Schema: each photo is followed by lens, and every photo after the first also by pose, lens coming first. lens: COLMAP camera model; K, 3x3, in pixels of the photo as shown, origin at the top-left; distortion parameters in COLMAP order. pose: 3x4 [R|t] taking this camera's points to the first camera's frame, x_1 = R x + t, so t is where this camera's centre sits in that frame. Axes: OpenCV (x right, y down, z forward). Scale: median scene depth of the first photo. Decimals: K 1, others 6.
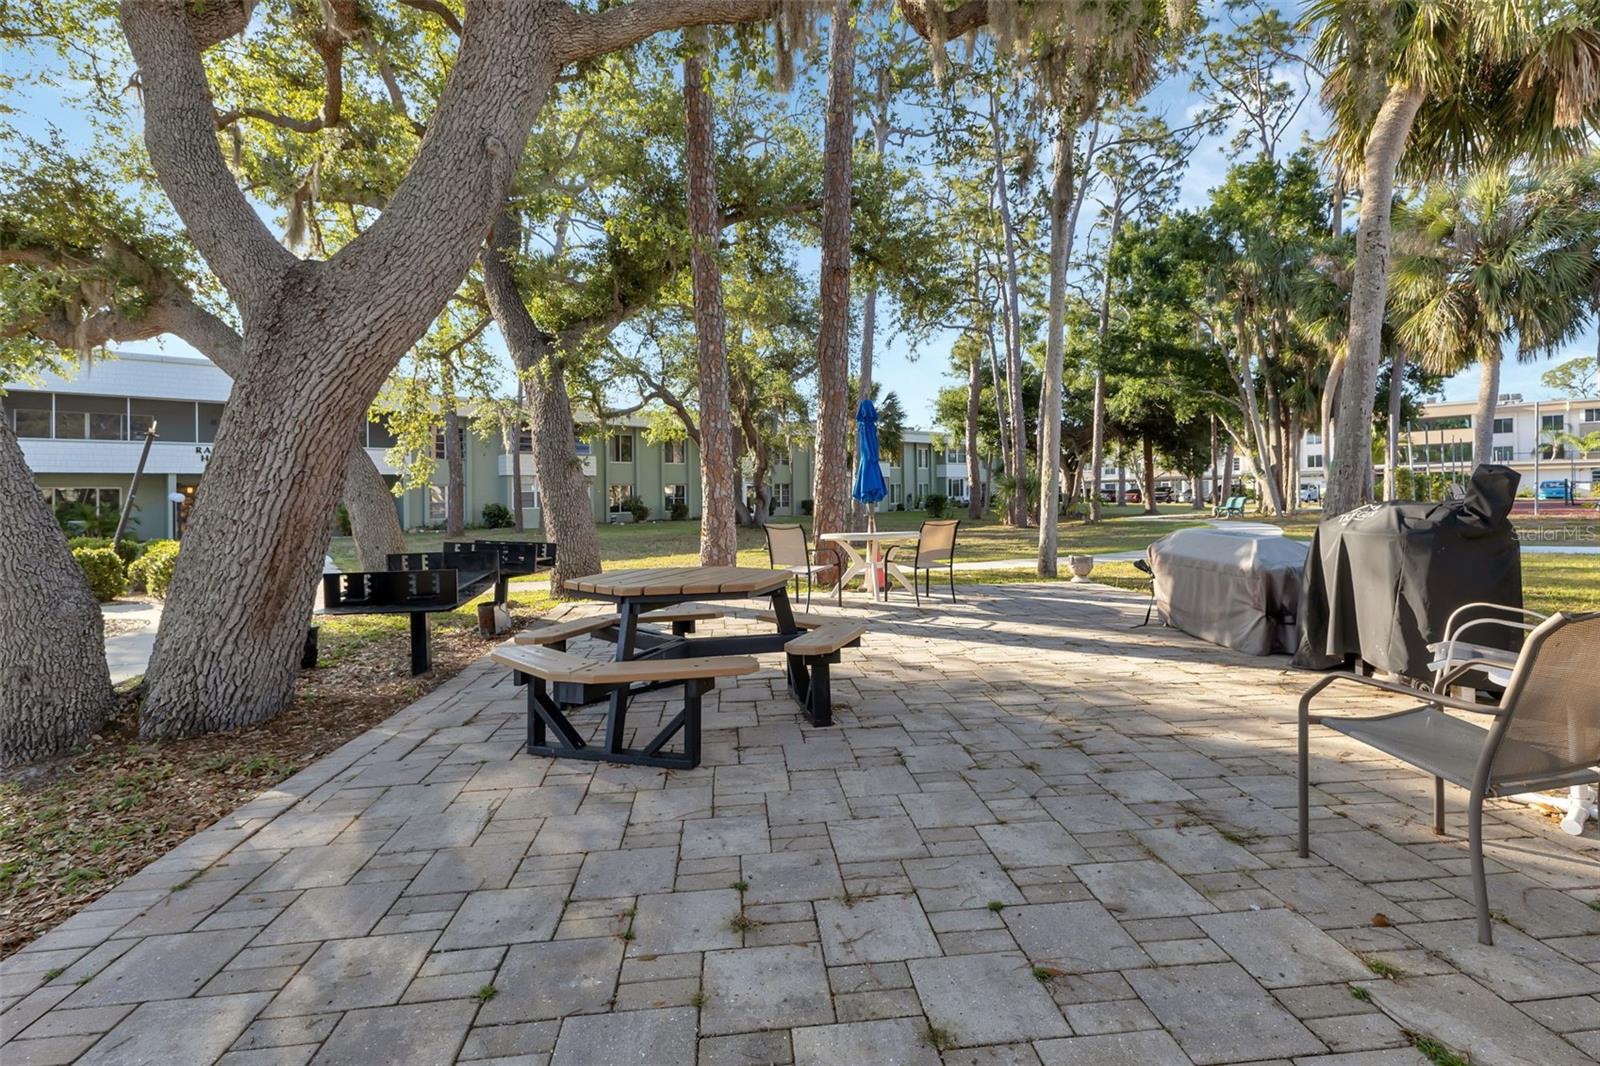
lens RADIAL K [[756.4, 0, 800.3], [0, 756.4, 497.3], [0, 0, 1]] dist [0.015965, -0.000755]
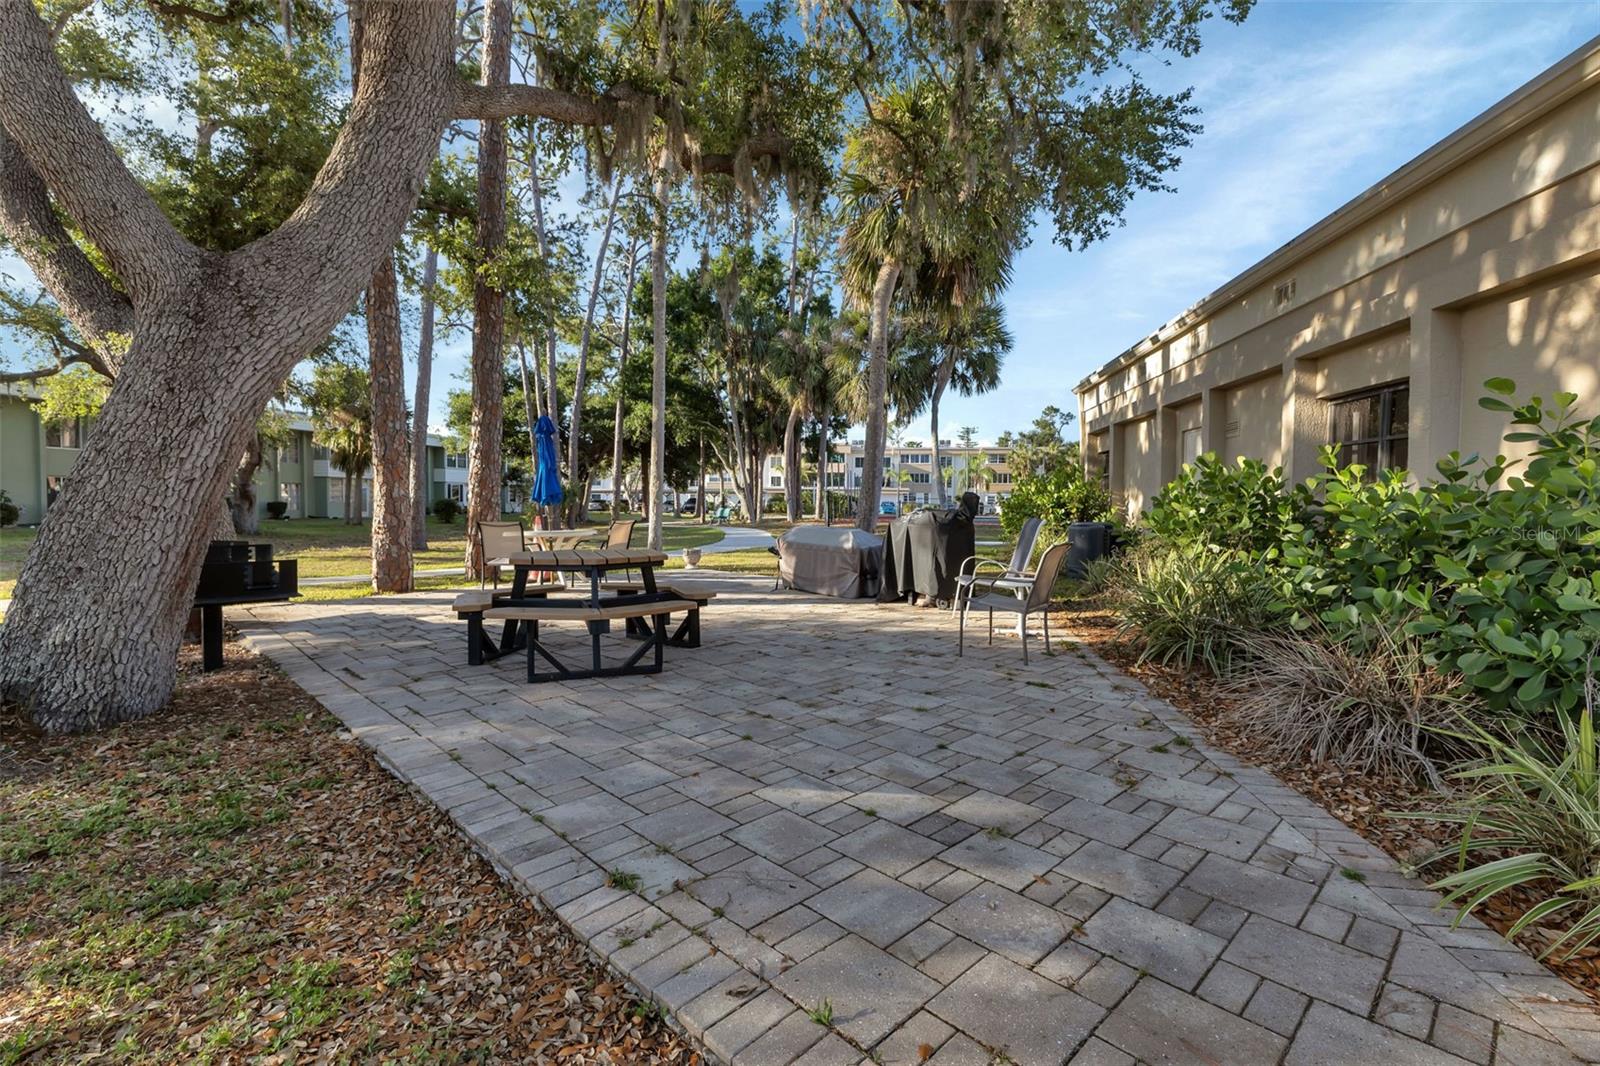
lens RADIAL K [[722.1, 0, 800.0], [0, 722.1, 533.0], [0, 0, 1]] dist [0.016837, -0.000303]
pose [[0.788160, -0.002703, 0.615465, -0.479851], [-0.020679, 0.999309, 0.030870, 0.012739], [-0.615123, -0.037058, 0.787560, -0.191065]]
